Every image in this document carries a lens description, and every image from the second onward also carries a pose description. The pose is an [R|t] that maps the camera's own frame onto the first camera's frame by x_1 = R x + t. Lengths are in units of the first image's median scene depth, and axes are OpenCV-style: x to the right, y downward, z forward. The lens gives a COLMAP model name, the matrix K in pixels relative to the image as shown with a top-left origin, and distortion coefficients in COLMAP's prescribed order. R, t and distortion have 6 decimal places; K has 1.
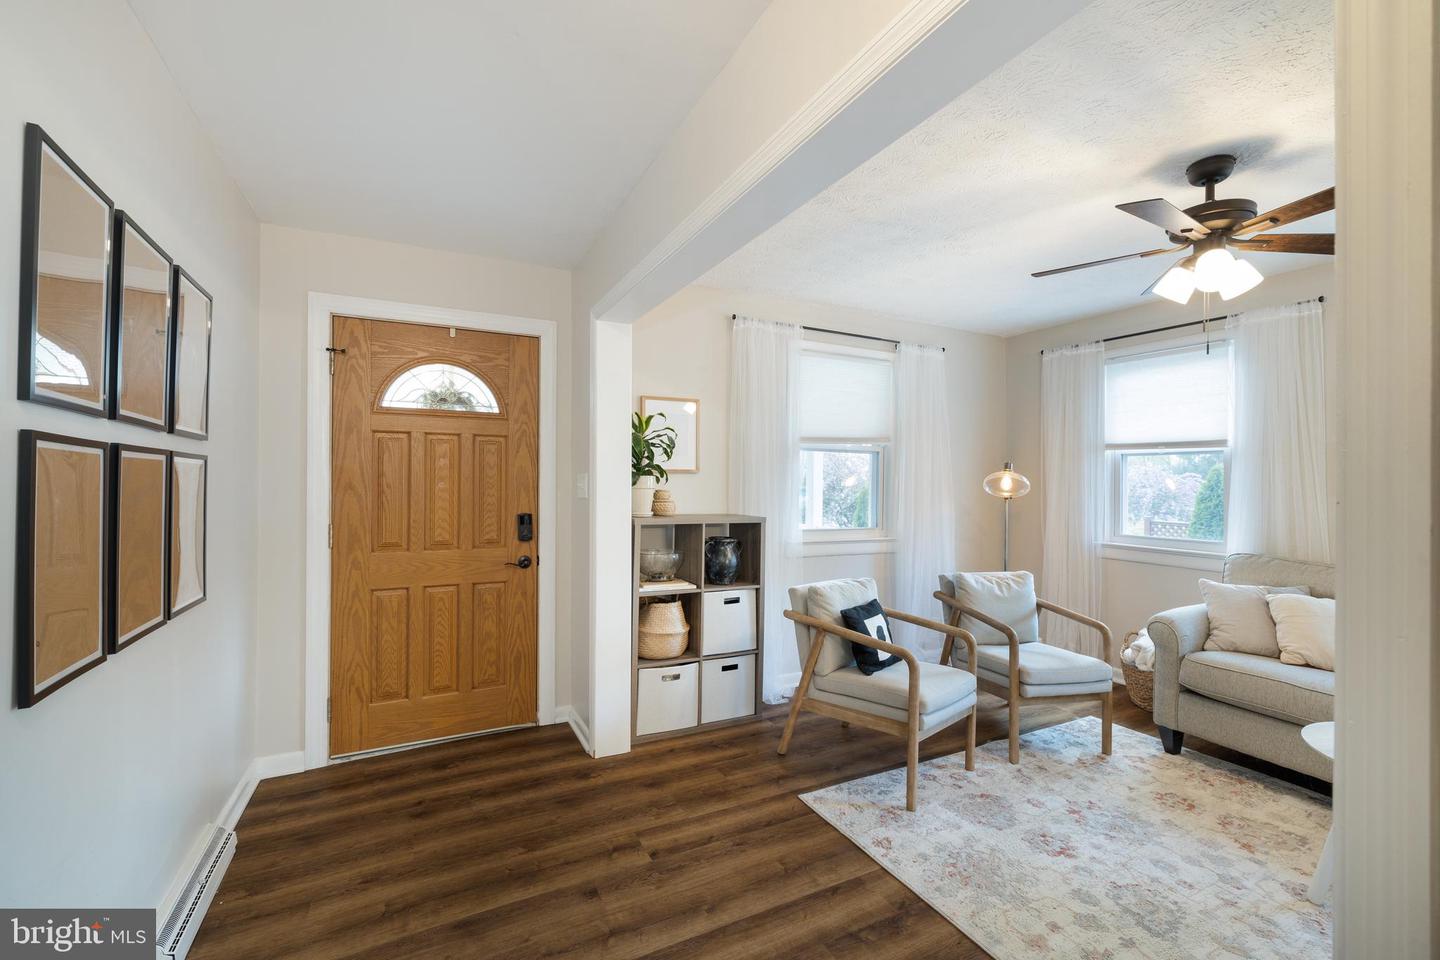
lens RADIAL K [[600.4, 0, 720.0], [0, 600.4, 480.0], [0, 0, 1]] dist [0.000023, 0.000774]
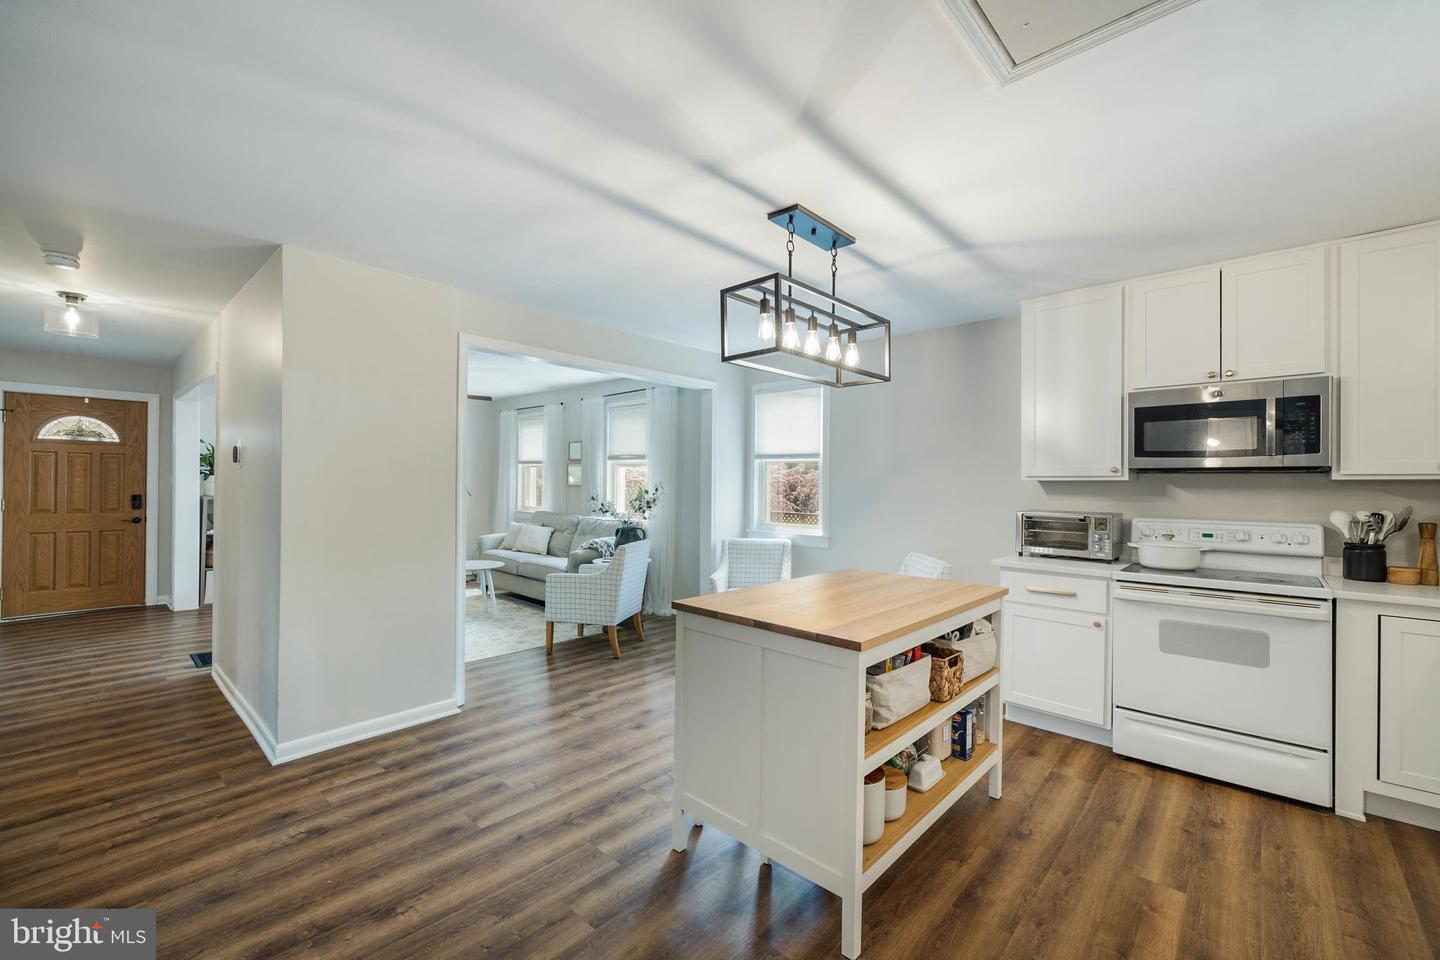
lens RADIAL K [[600.4, 0, 720.0], [0, 600.4, 480.0], [0, 0, 1]] dist [0.000023, 0.000774]
pose [[0.941426, 0.004128, 0.337195, 0.802666], [-0.003305, 0.999990, -0.003014, 0.009049], [-0.337204, 0.001723, 0.941430, -1.471796]]
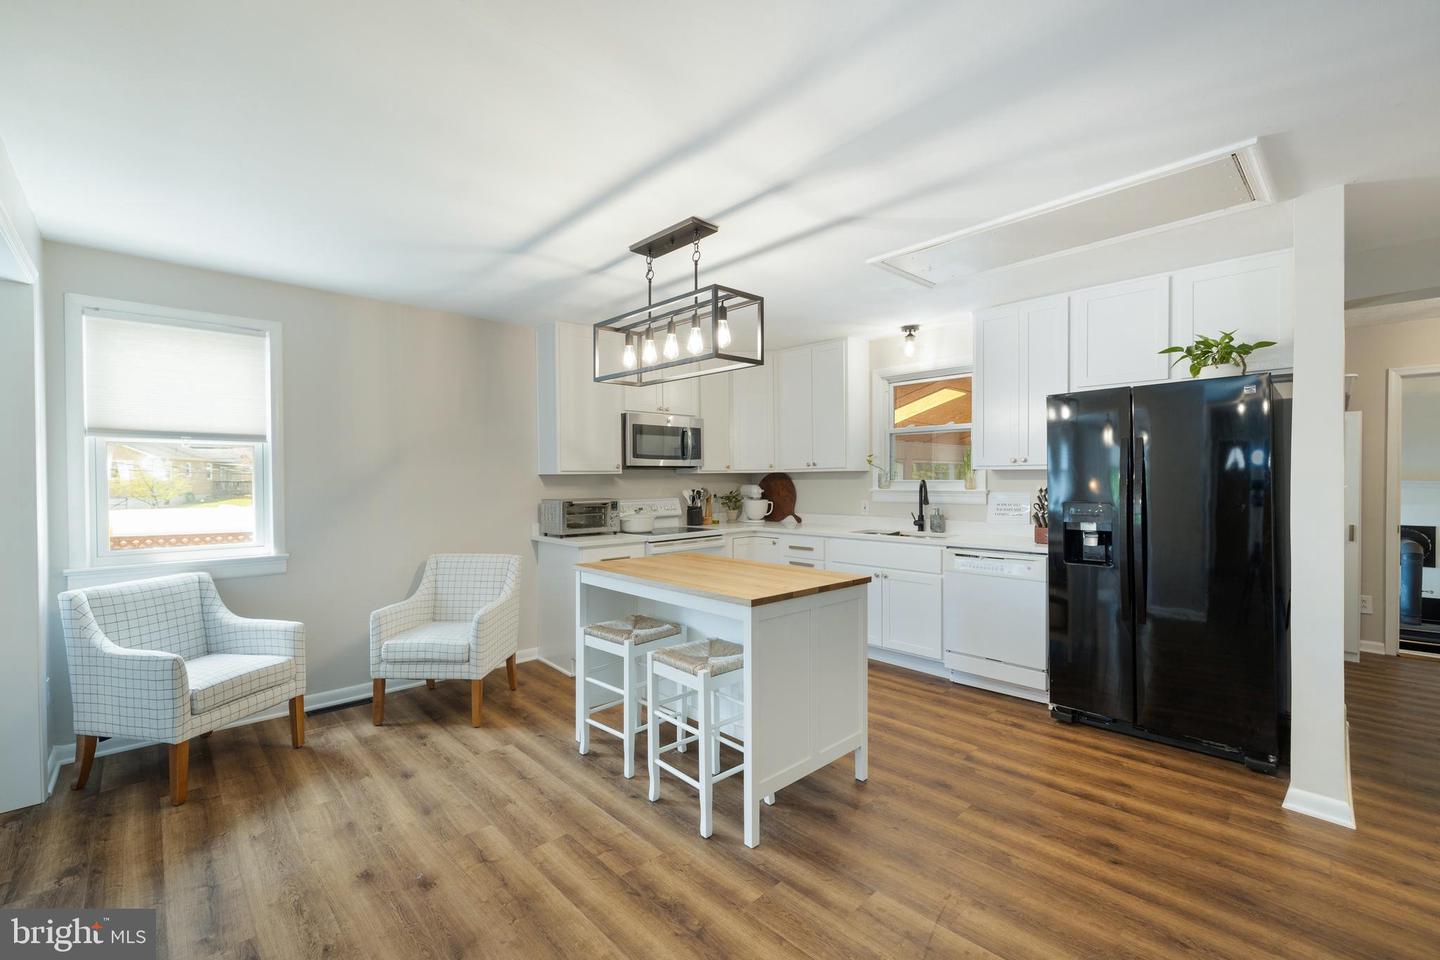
lens RADIAL K [[600.4, 0, 720.0], [0, 600.4, 480.0], [0, 0, 1]] dist [0.000023, 0.000774]
pose [[-0.268557, -0.008477, 0.963226, -1.586892], [0.003234, 0.999948, 0.009702, -0.008810], [-0.963258, 0.005721, -0.268516, 3.129786]]
